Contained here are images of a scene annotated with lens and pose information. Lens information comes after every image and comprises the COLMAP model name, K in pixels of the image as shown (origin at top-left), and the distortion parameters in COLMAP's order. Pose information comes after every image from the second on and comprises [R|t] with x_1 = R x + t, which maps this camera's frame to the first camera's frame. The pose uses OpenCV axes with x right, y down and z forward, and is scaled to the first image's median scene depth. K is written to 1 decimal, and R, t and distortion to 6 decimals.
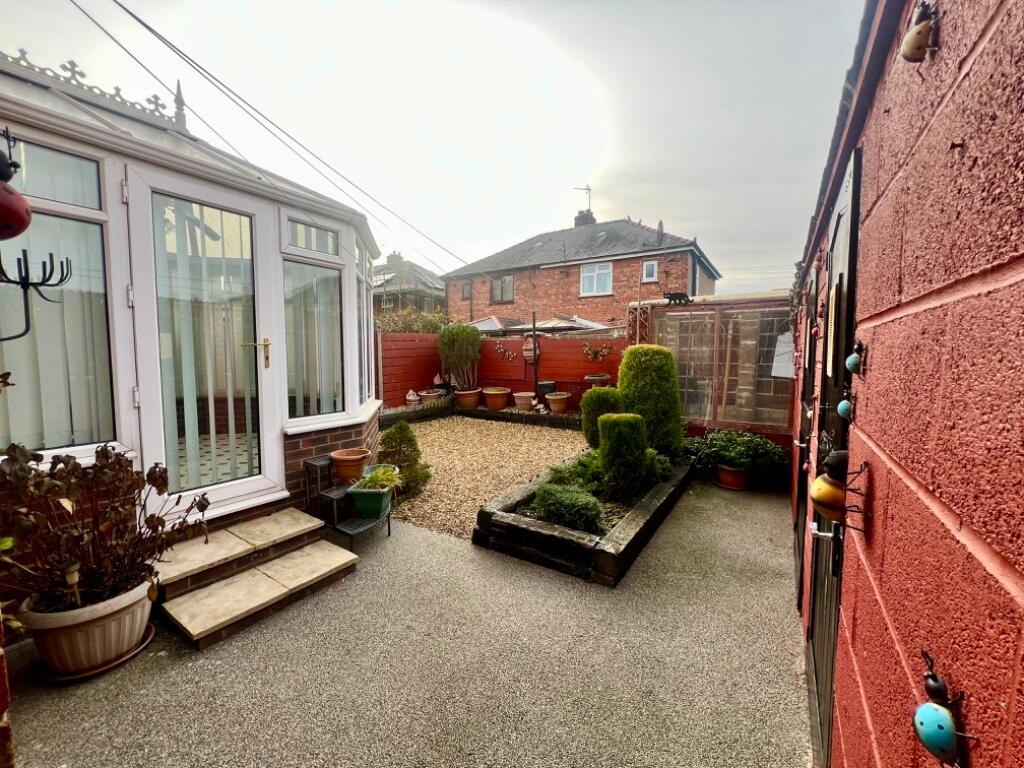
lens RADIAL K [[412.2, 0, 507.4], [0, 412.2, 385.0], [0, 0, 1]] dist [-0.003947, 0.000056]
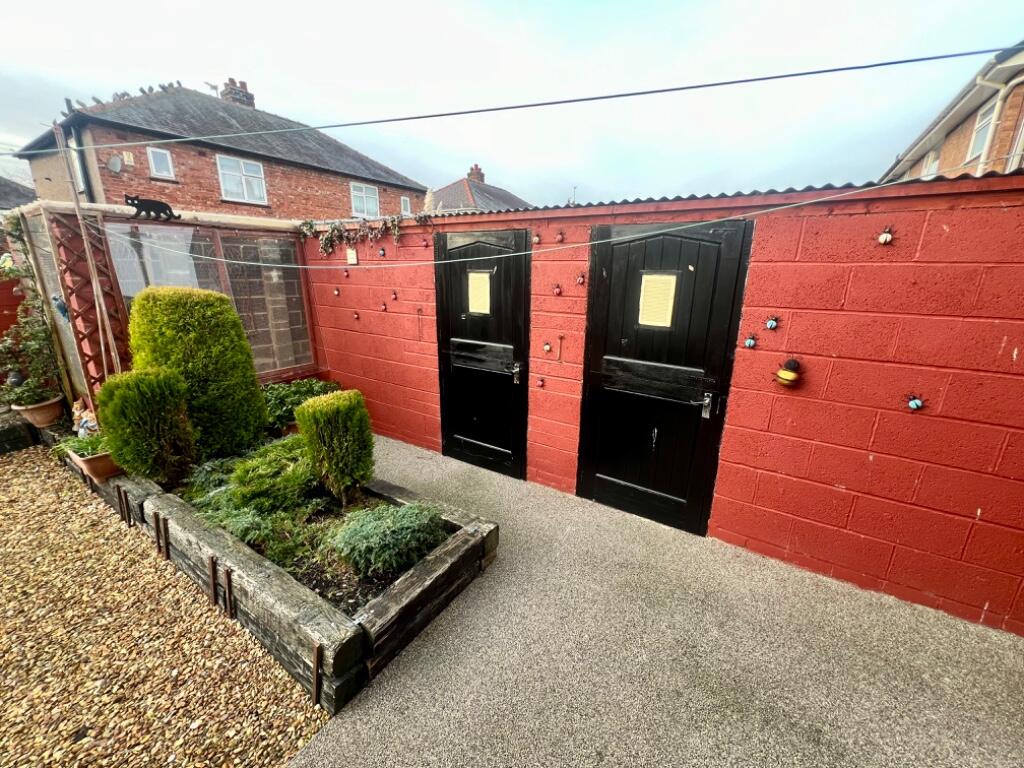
lens RADIAL K [[412.2, 0, 514.2], [0, 412.2, 382.9], [0, 0, 1]] dist [-0.003947, 0.000056]
pose [[-0.011821, -0.267117, 0.963592, -0.398128], [0.064278, 0.961463, 0.267315, -0.117587], [-0.997862, 0.065098, 0.005805, 0.627672]]
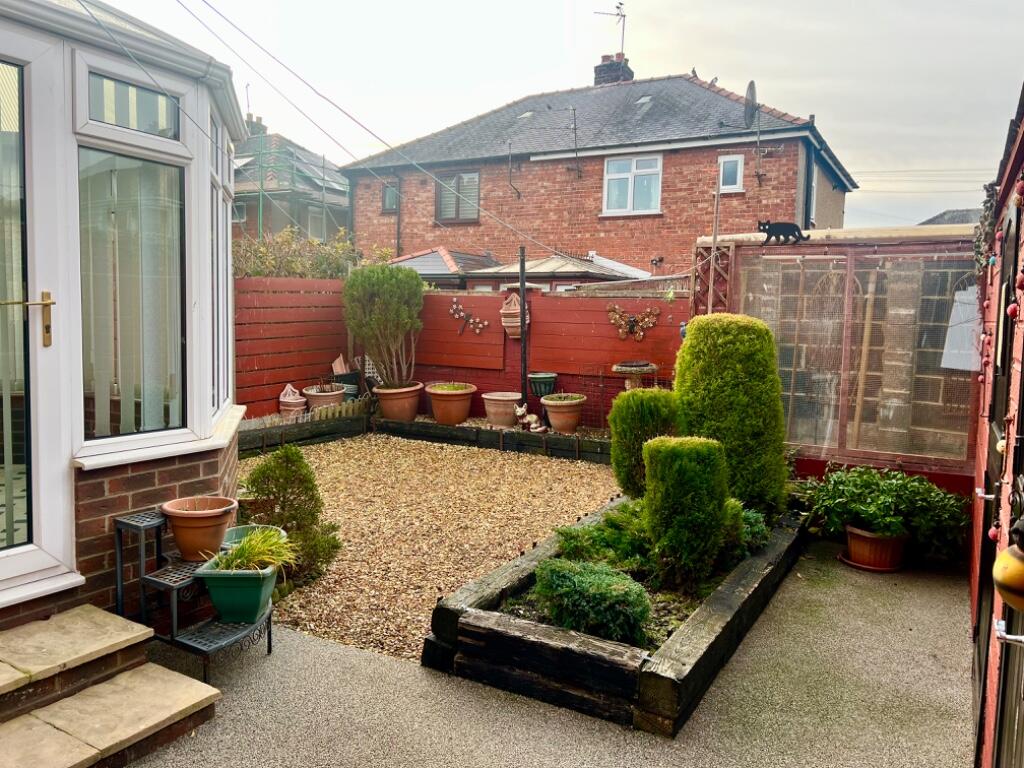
lens RADIAL K [[771.5, 0, 514.5], [0, 771.5, 382.8], [0, 0, 1]] dist [0.039887, -0.033538]
pose [[0.997372, 0.016332, 0.070584, -0.034041], [-0.017045, 0.999809, 0.009520, -0.011523], [-0.070415, -0.010698, 0.997460, -0.051618]]
